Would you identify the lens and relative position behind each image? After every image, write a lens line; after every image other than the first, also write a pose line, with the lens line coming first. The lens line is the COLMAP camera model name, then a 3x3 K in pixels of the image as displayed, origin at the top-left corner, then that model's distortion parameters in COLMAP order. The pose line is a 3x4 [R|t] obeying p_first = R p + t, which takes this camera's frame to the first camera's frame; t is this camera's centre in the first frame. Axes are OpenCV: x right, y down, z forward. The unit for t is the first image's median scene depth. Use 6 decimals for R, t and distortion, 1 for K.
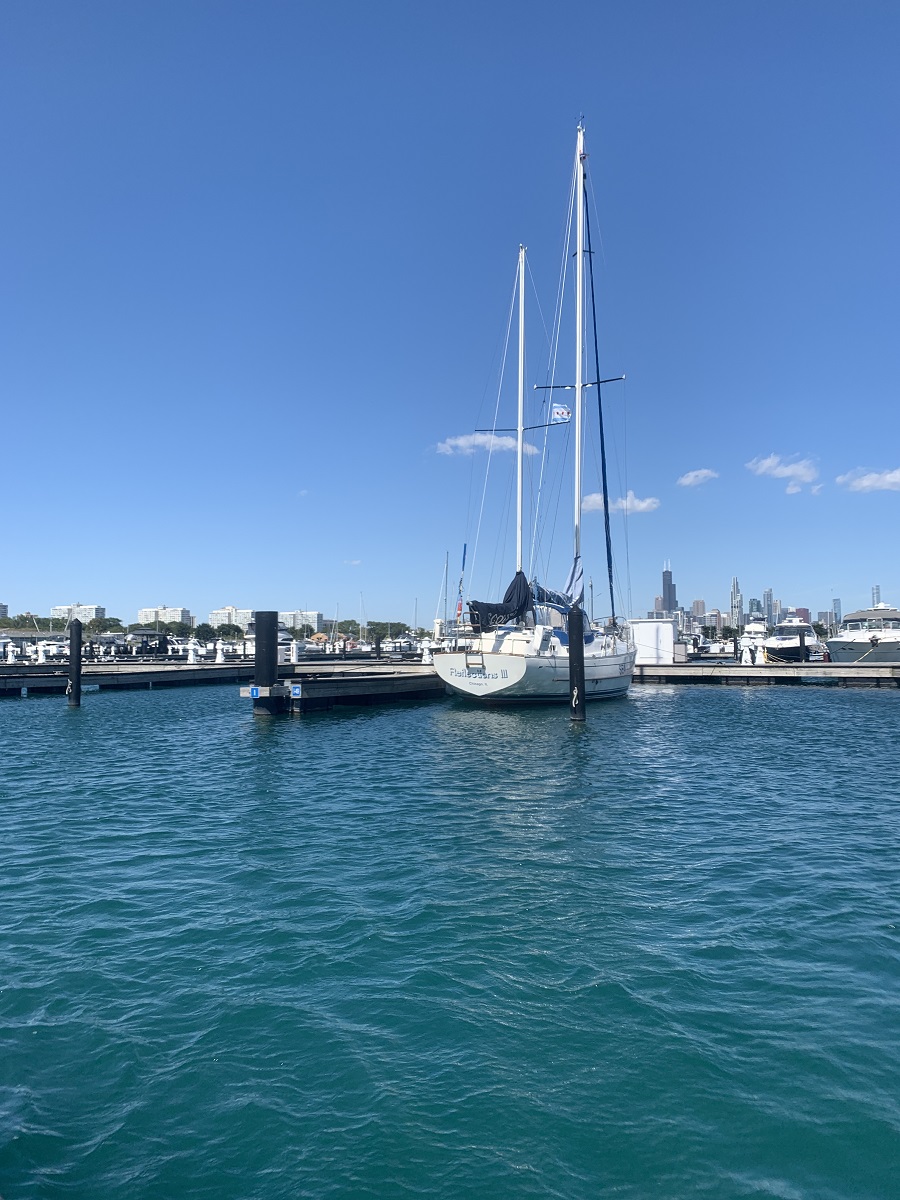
lens RADIAL K [[828.6, 0, 450.0], [0, 828.6, 600.0], [0, 0, 1]] dist [0.000058, 0.000436]
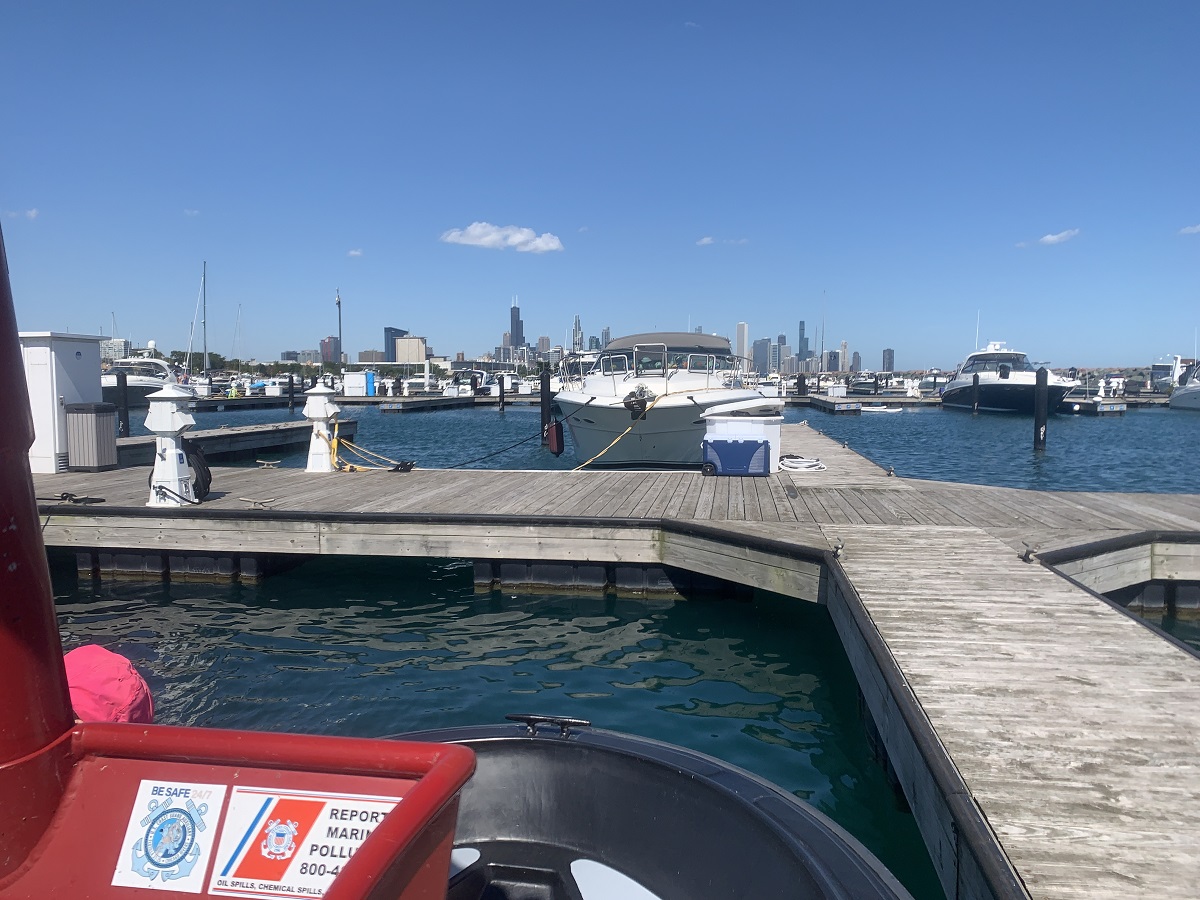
lens RADIAL K [[828.6, 0, 600.0], [0, 828.6, 450.0], [0, 0, 1]] dist [0.000058, 0.000436]
pose [[0.935636, -0.024162, 0.352137, 0.363284], [-0.025071, 0.990585, 0.134582, 0.020817], [-0.352074, -0.134748, 0.926222, 0.658015]]
